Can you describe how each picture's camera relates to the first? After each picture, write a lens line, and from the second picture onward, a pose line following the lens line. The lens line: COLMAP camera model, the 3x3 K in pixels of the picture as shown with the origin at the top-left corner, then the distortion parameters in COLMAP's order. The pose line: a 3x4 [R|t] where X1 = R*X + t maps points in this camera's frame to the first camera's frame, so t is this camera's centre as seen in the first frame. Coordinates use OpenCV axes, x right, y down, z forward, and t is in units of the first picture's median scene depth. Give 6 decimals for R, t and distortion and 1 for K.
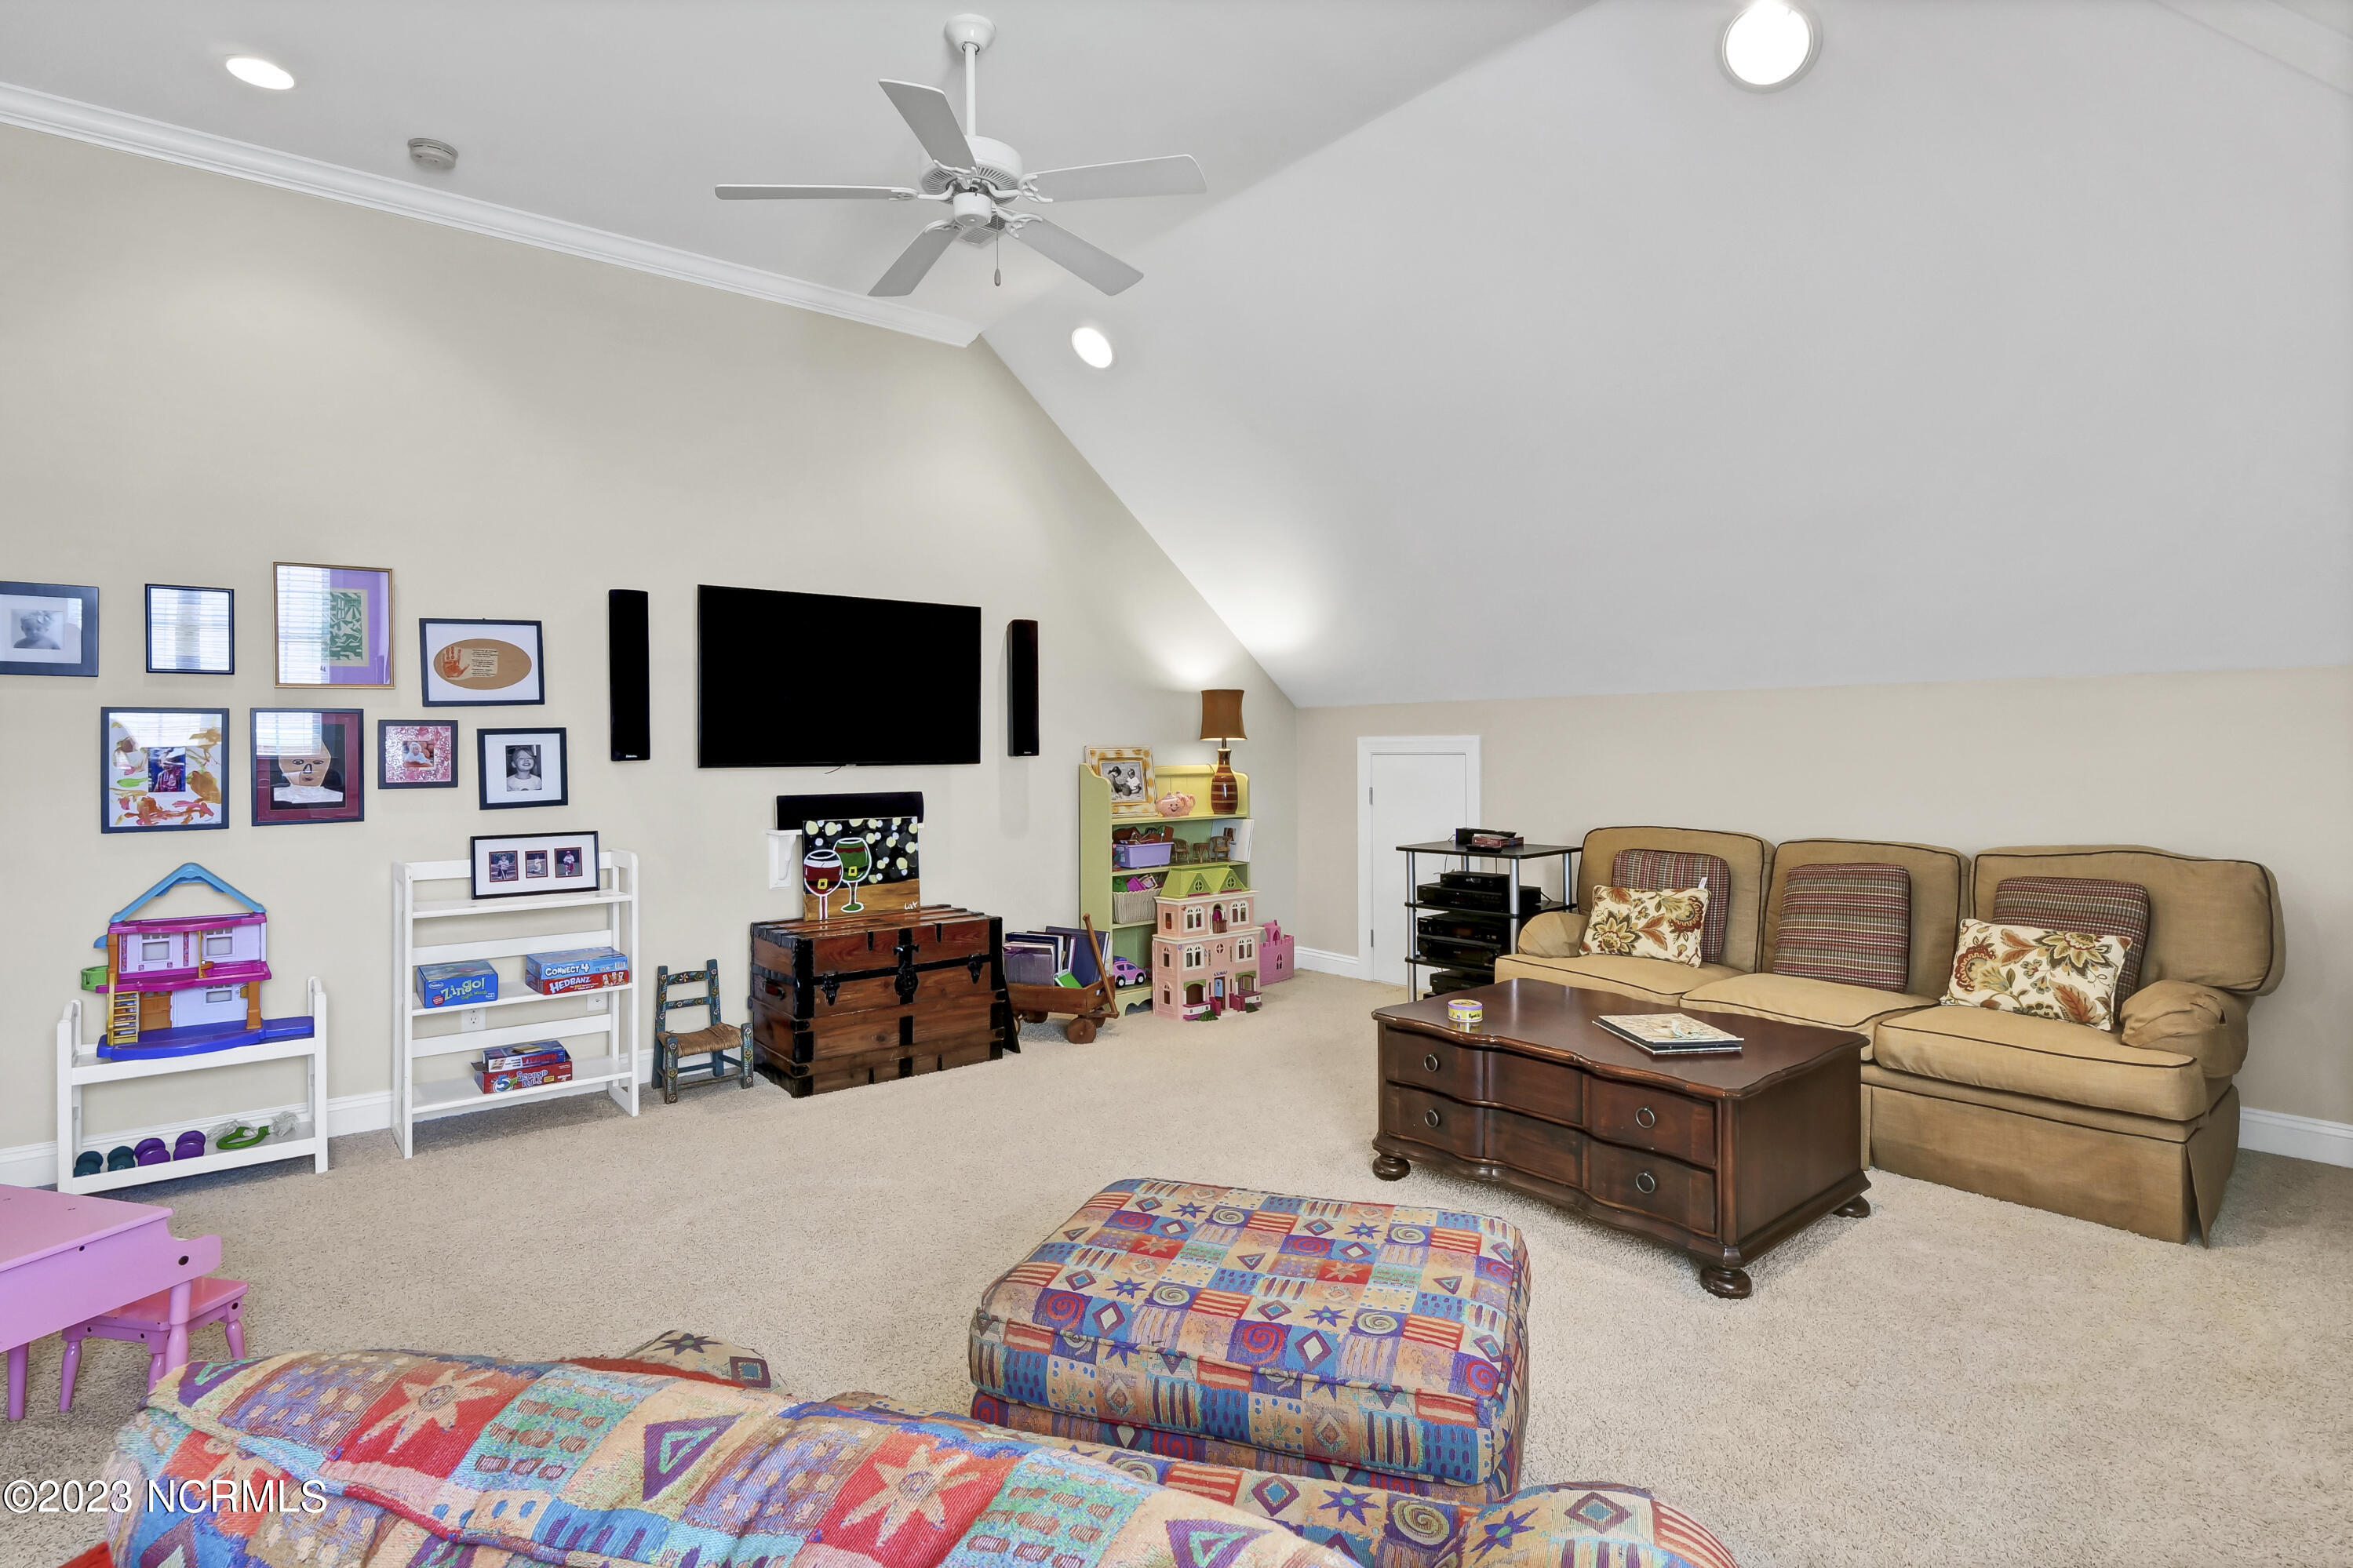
lens RADIAL K [[1140.5, 0, 1174.4], [0, 1140.5, 758.5], [0, 0, 1]] dist [-0.005807, -0.000666]
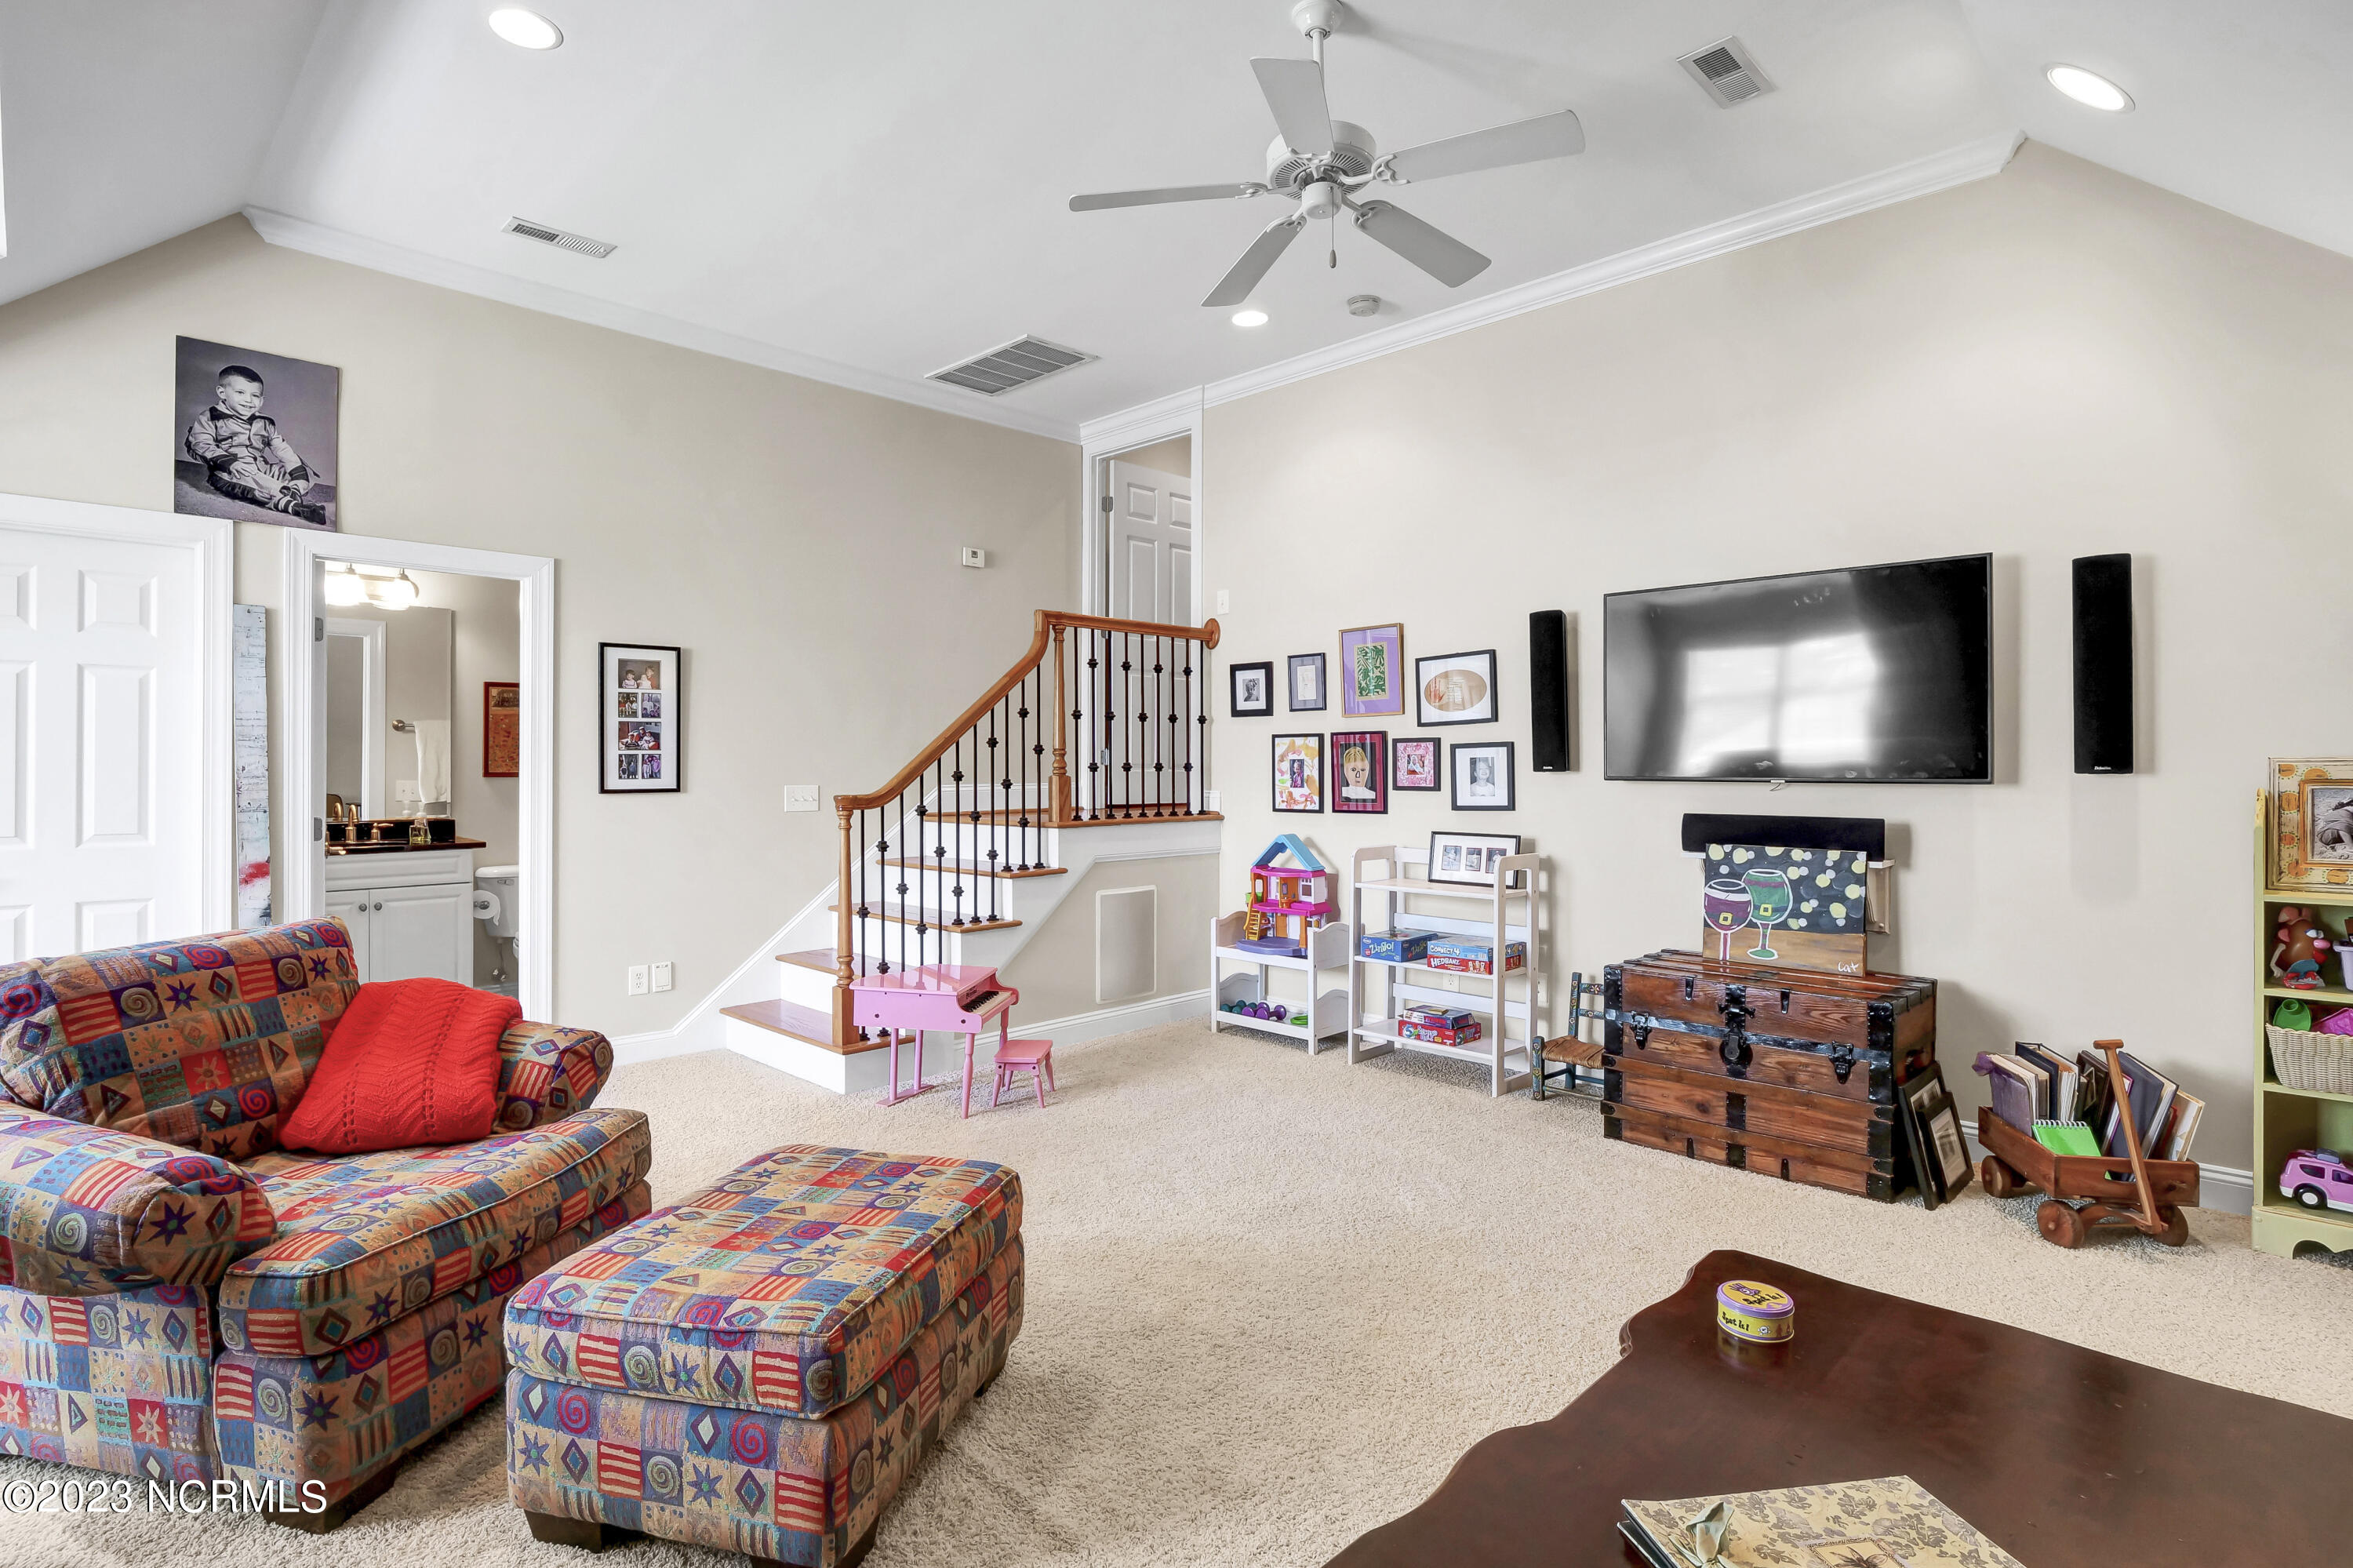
lens RADIAL K [[1140.7, 0, 1173.8], [0, 1140.7, 781.1], [0, 0, 1]] dist [-0.005807, -0.000666]
pose [[0.129236, 0.023488, -0.991336, 0.519151], [-0.005952, 0.999720, 0.022911, -0.011714], [0.991596, 0.002939, 0.129339, 0.506559]]
